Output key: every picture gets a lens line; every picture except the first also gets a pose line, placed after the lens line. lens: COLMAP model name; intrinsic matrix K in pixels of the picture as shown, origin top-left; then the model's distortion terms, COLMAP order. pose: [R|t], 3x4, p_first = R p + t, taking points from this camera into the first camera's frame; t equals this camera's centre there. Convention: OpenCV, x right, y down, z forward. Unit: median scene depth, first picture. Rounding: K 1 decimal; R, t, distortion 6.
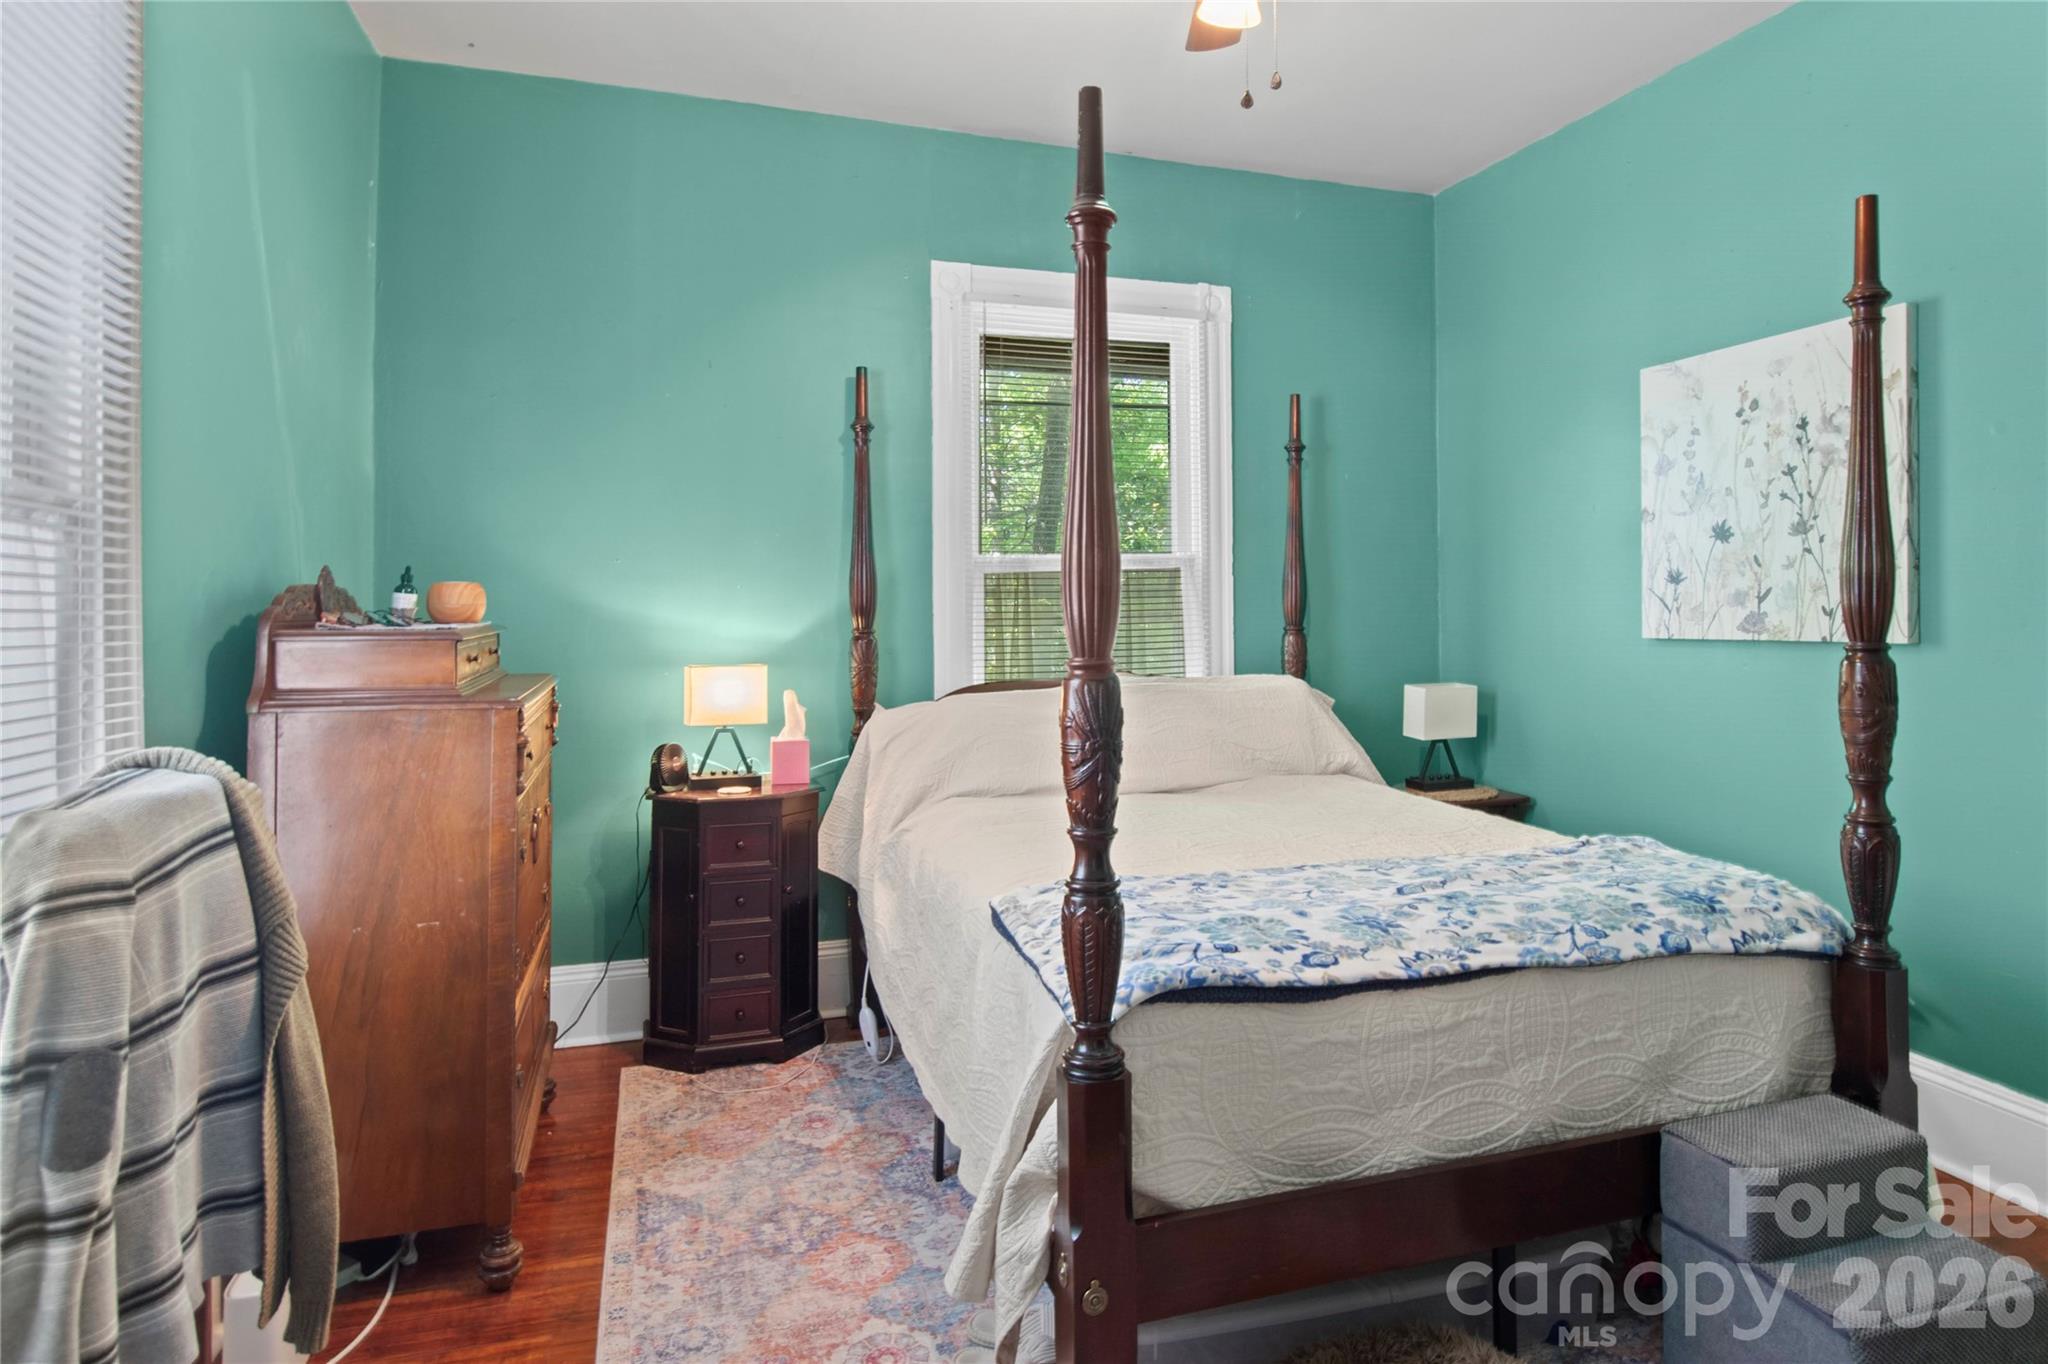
lens RADIAL K [[1167.9, 0, 1029.5], [0, 1167.9, 608.6], [0, 0, 1]] dist [-0.003756, -0.000970]
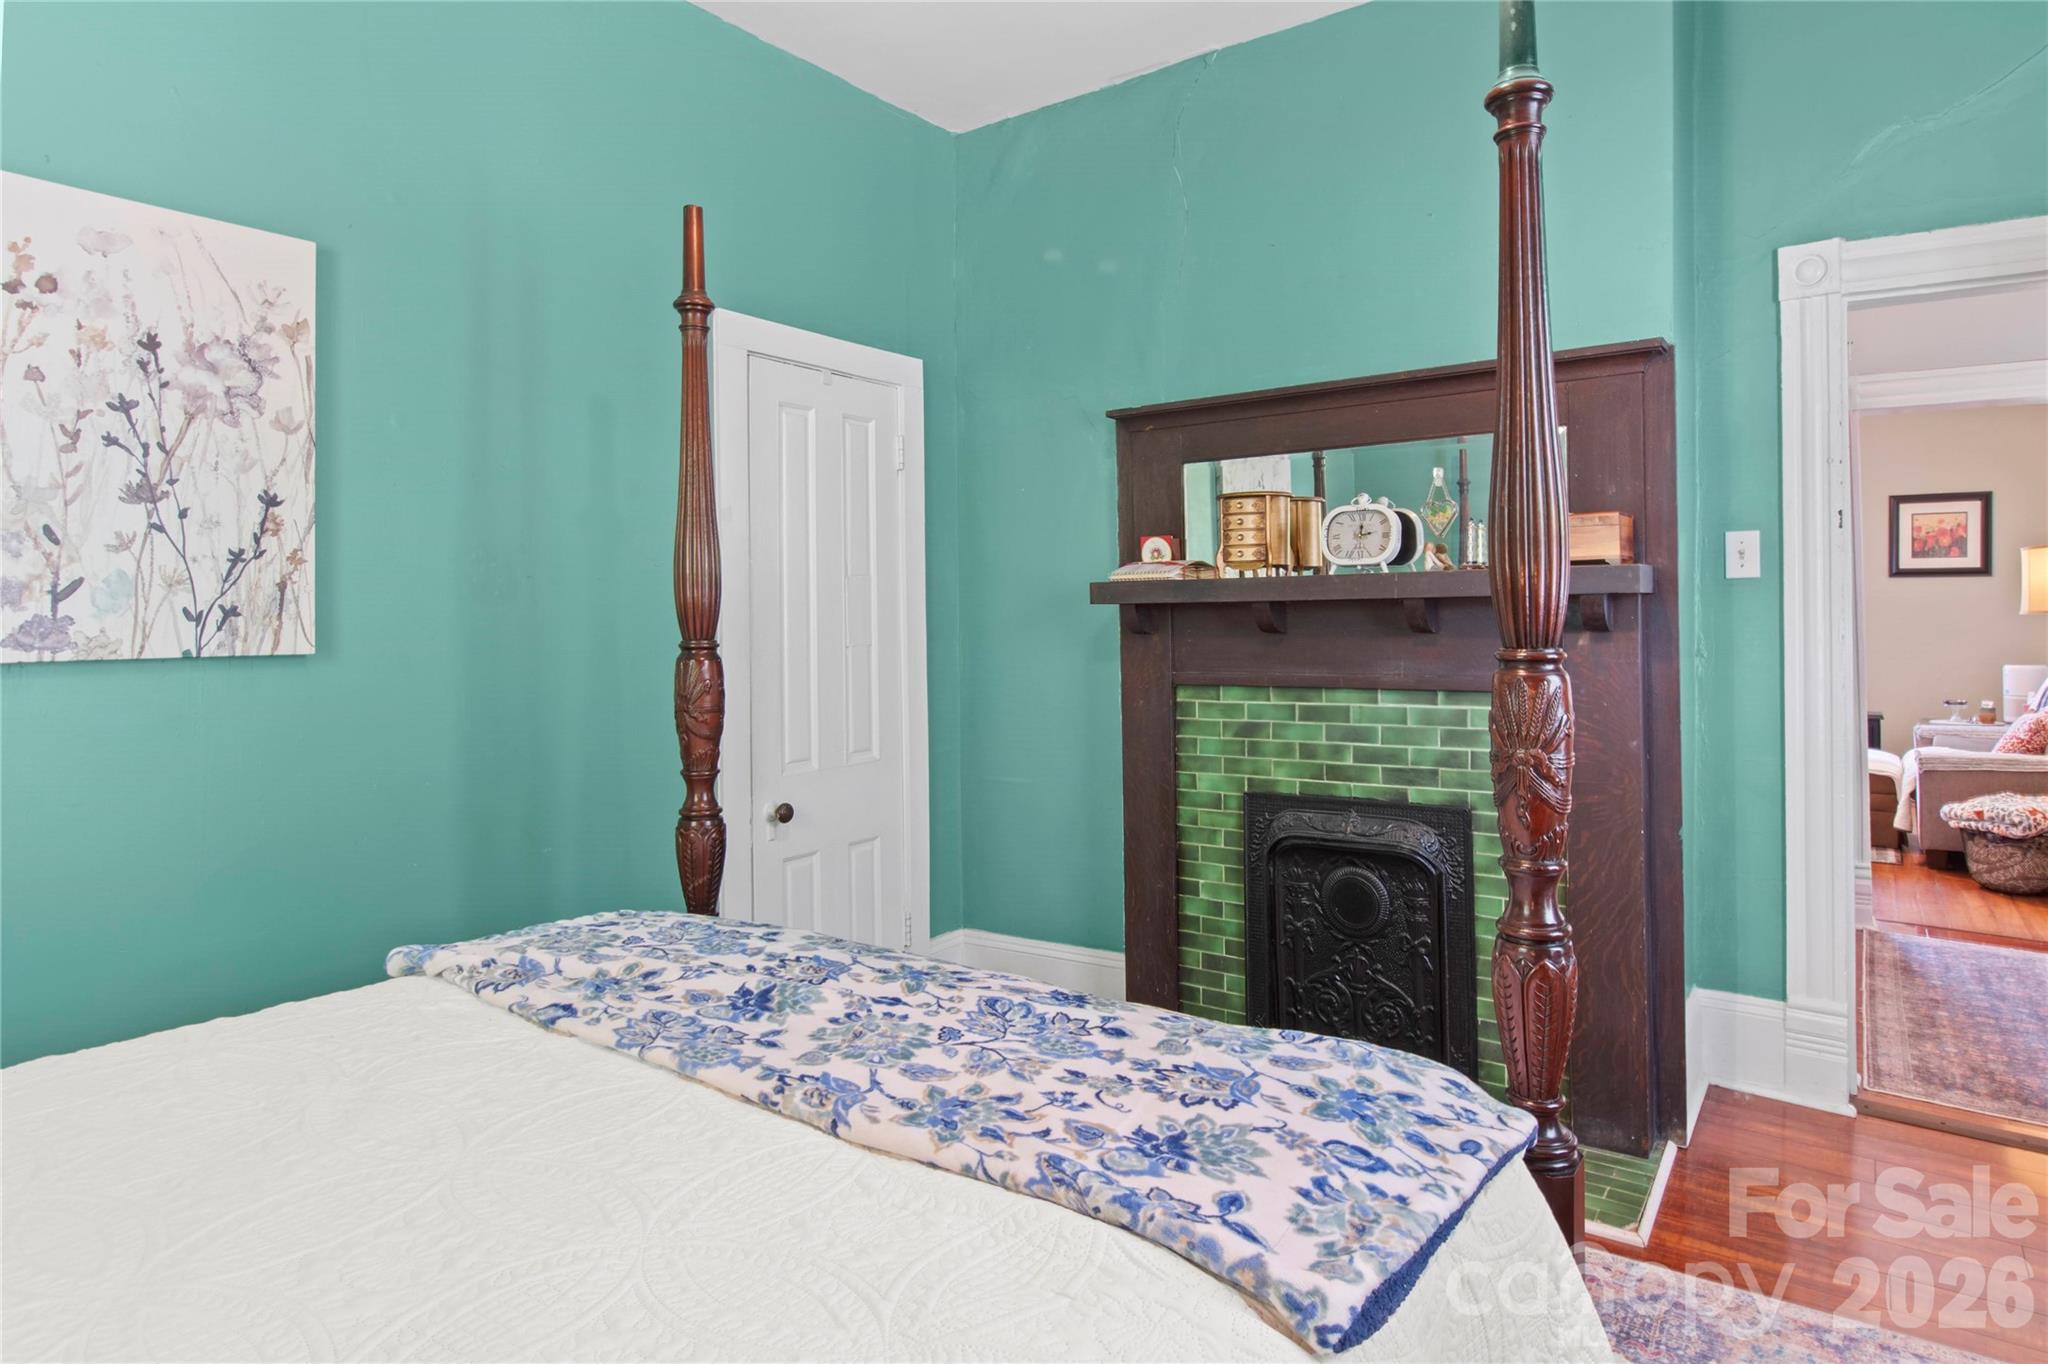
lens RADIAL K [[1167.9, 0, 1029.5], [0, 1167.9, 608.6], [0, 0, 1]] dist [-0.003756, -0.000970]
pose [[-0.588218, 0.009774, 0.808643, -0.194352], [0.002338, 0.999943, -0.010386, 0.006747], [-0.808699, -0.004218, -0.588208, 0.970611]]
